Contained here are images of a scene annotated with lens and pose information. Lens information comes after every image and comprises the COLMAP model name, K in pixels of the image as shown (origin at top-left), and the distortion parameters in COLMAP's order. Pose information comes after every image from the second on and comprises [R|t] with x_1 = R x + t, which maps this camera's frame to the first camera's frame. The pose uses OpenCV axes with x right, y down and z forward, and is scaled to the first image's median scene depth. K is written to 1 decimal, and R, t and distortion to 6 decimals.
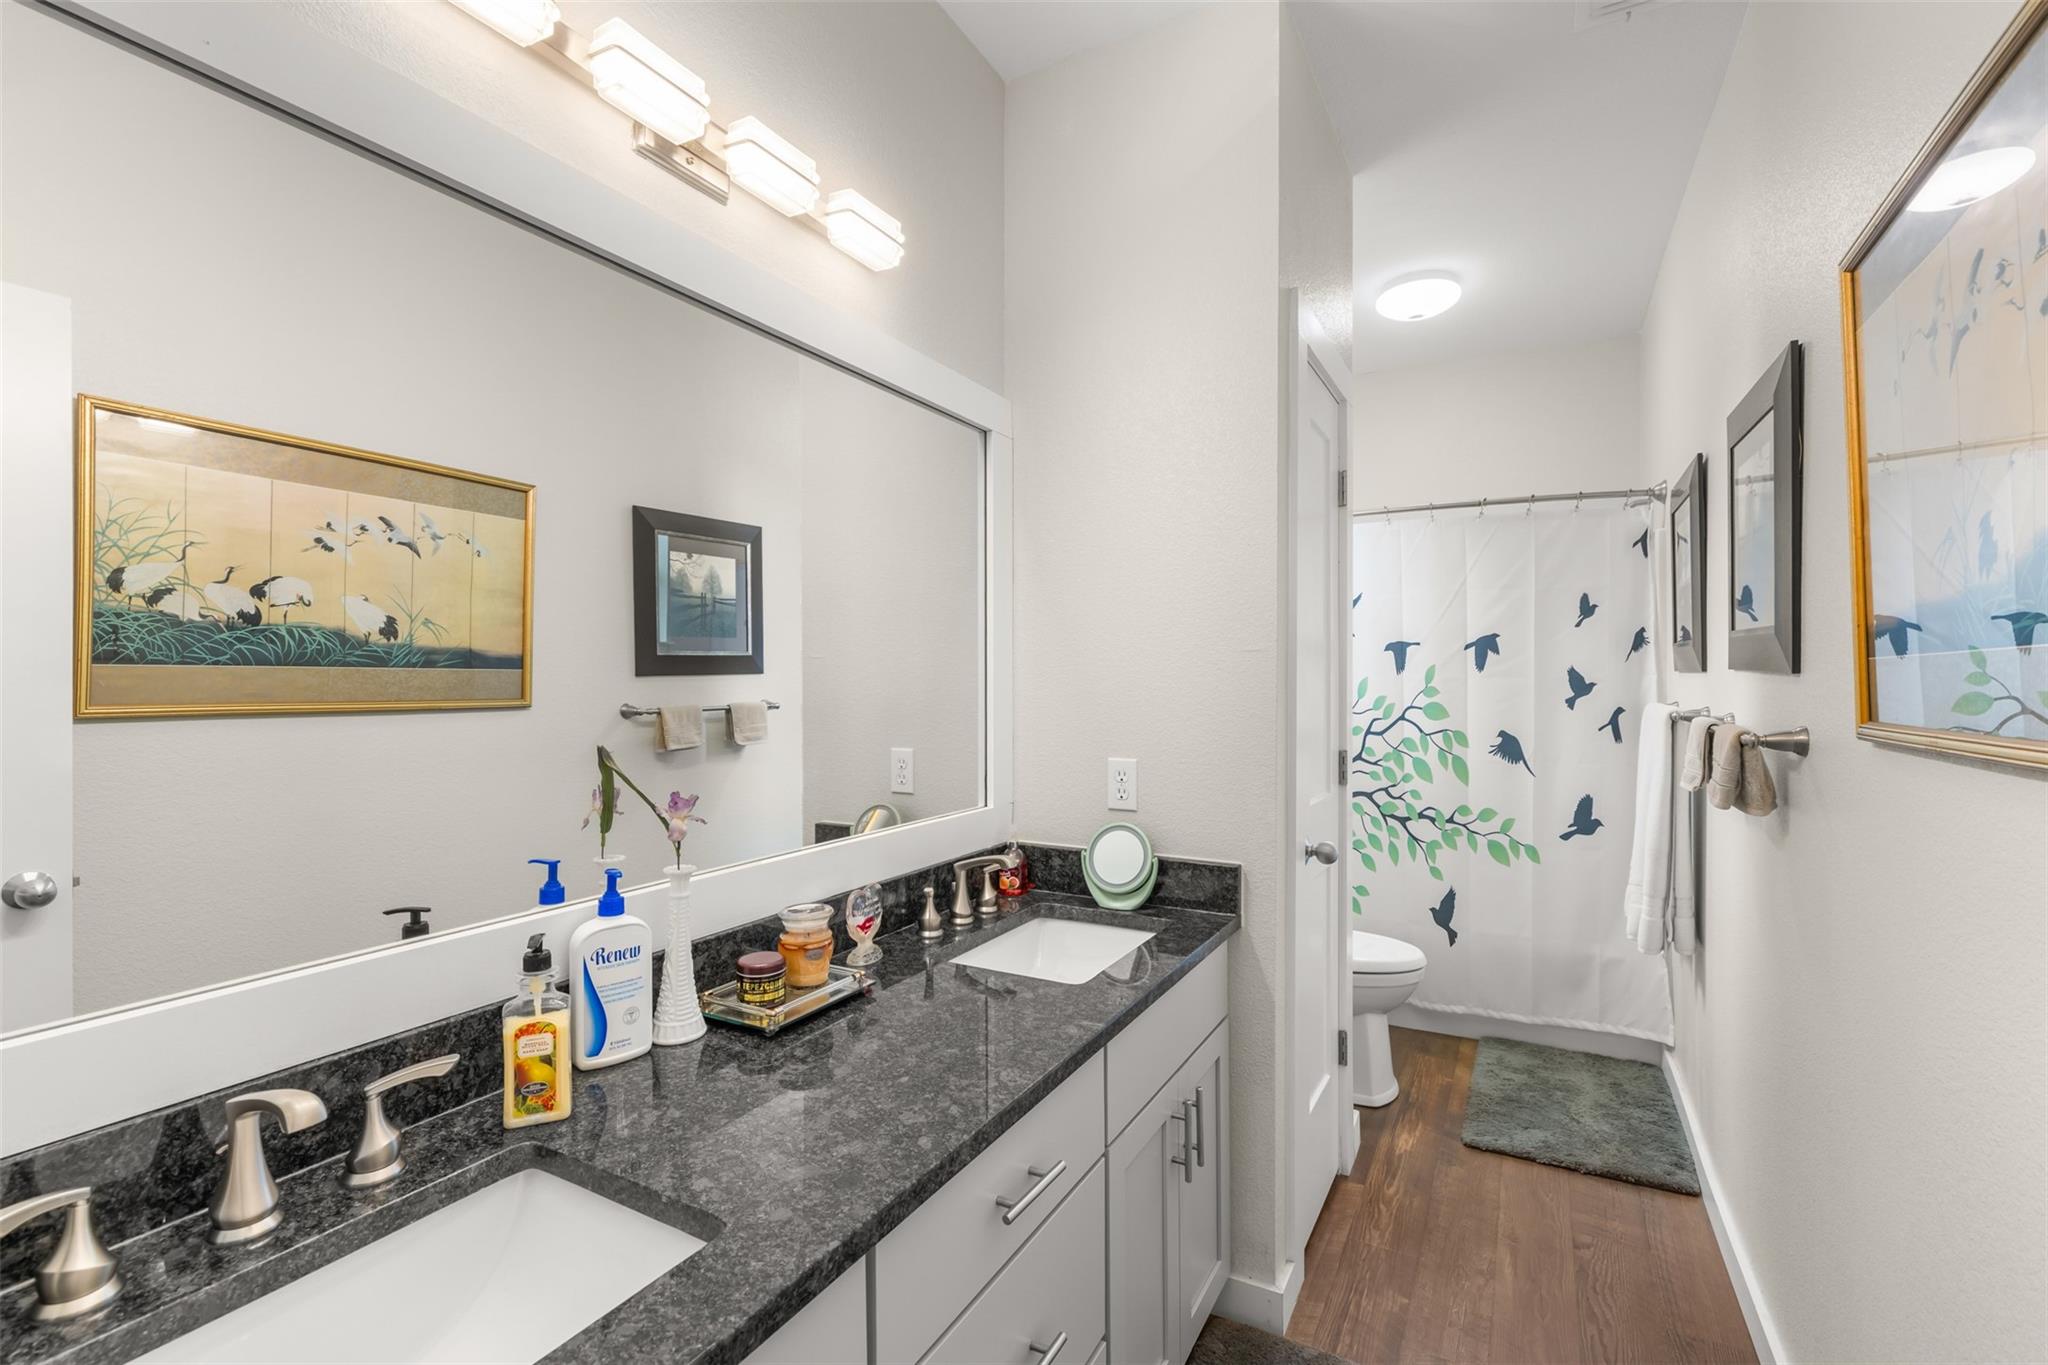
lens RADIAL K [[899.0, 0, 1033.5], [0, 899.0, 680.5], [0, 0, 1]] dist [0.008300, 0.000530]
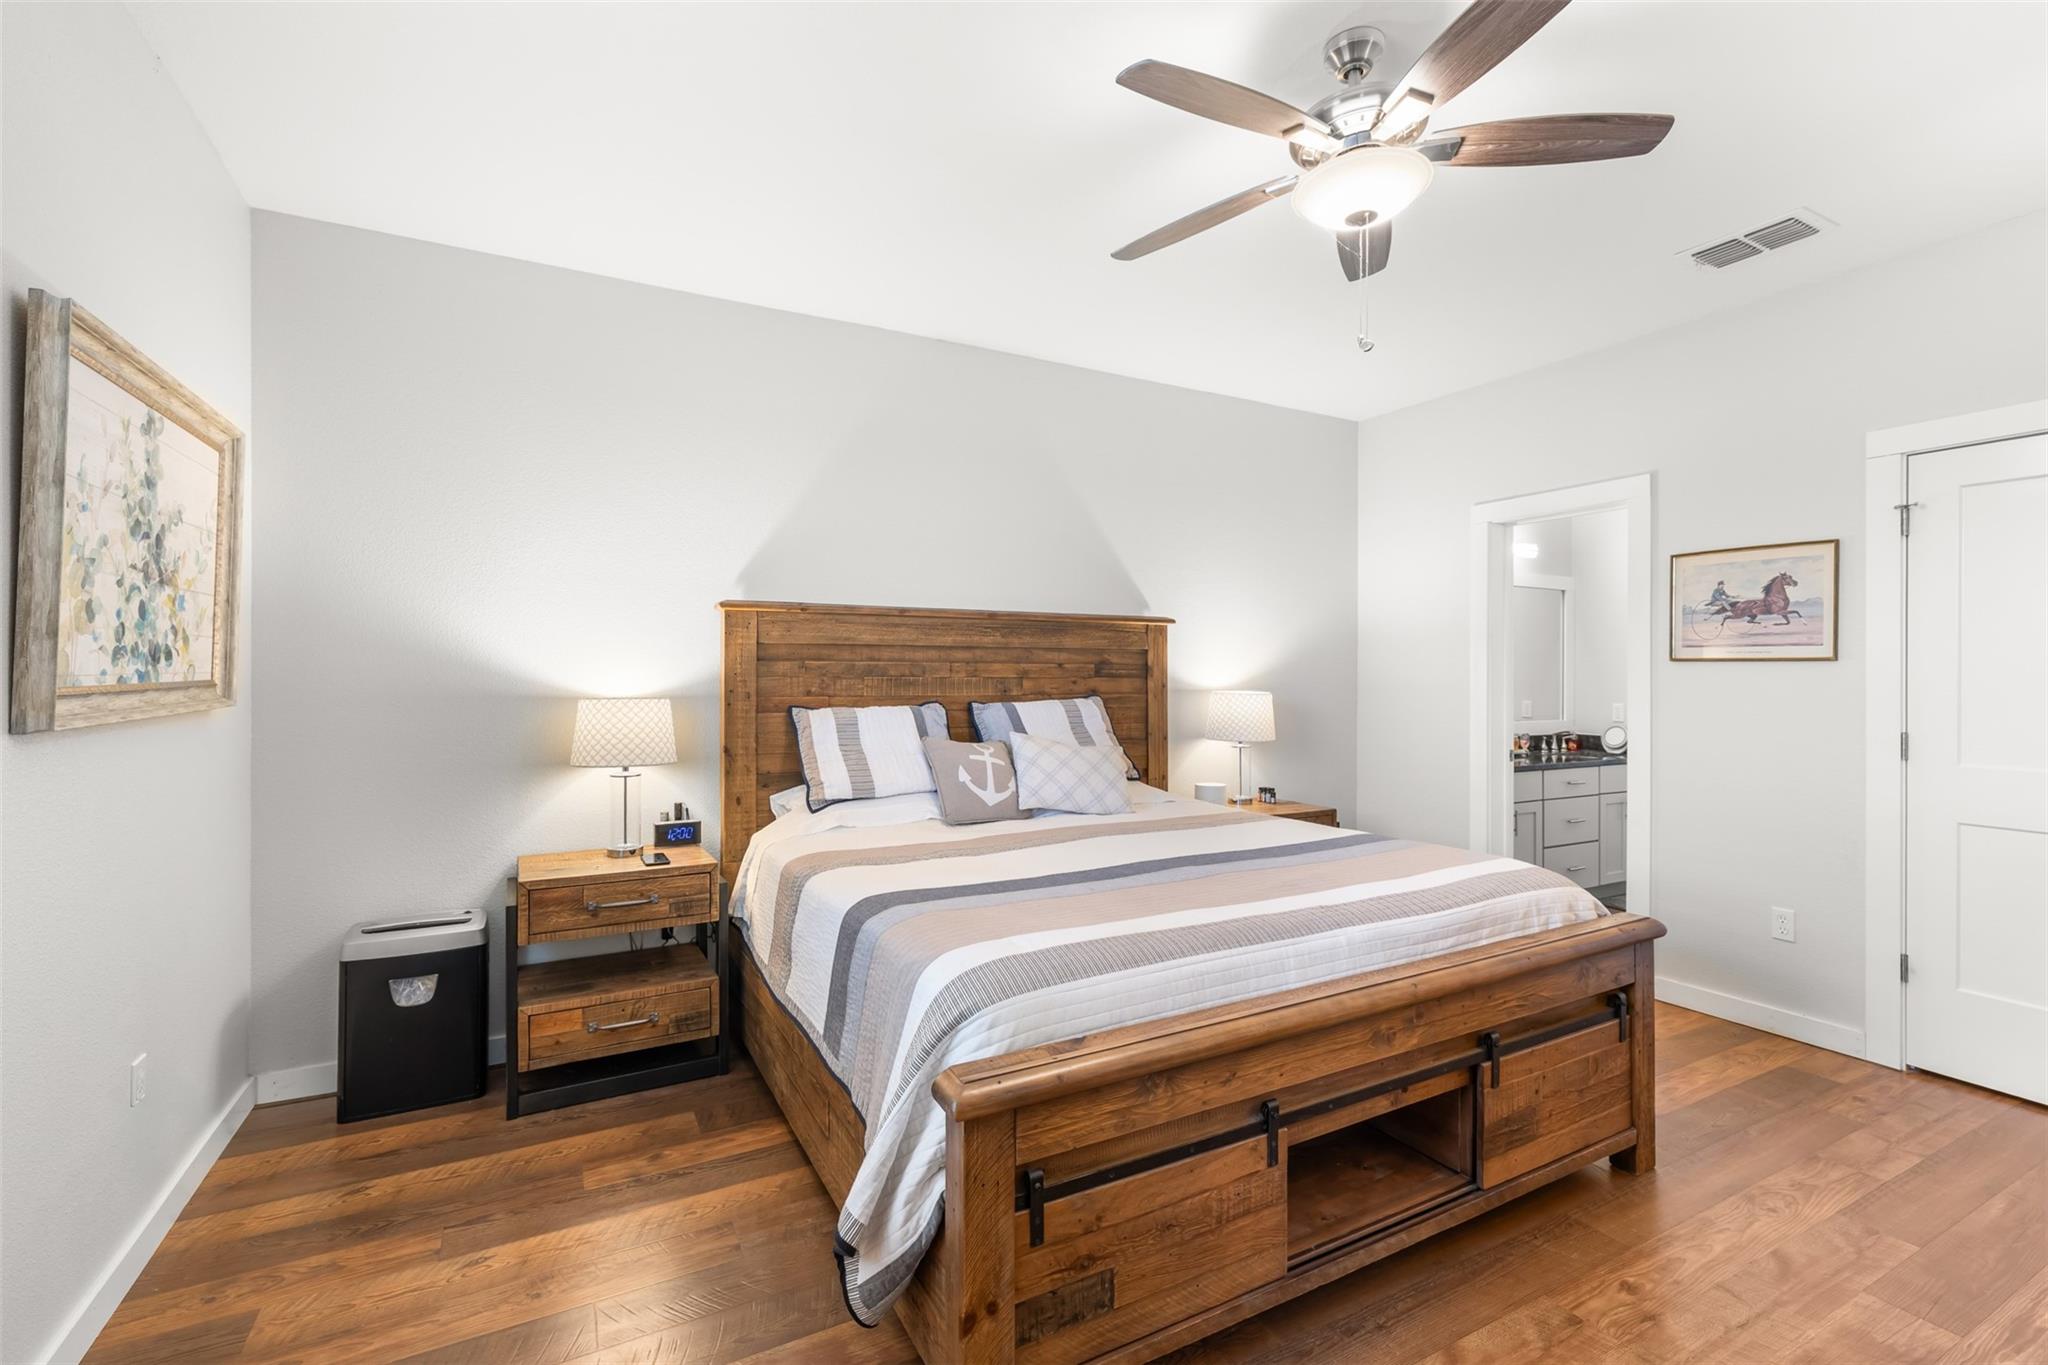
lens RADIAL K [[899.0, 0, 1033.5], [0, 899.0, 680.5], [0, 0, 1]] dist [0.008300, 0.000530]
pose [[0.836206, 0.003288, -0.548406, 0.122231], [-0.001467, 0.999992, 0.003759, -0.000201], [0.548414, -0.002338, 0.836204, -2.556270]]
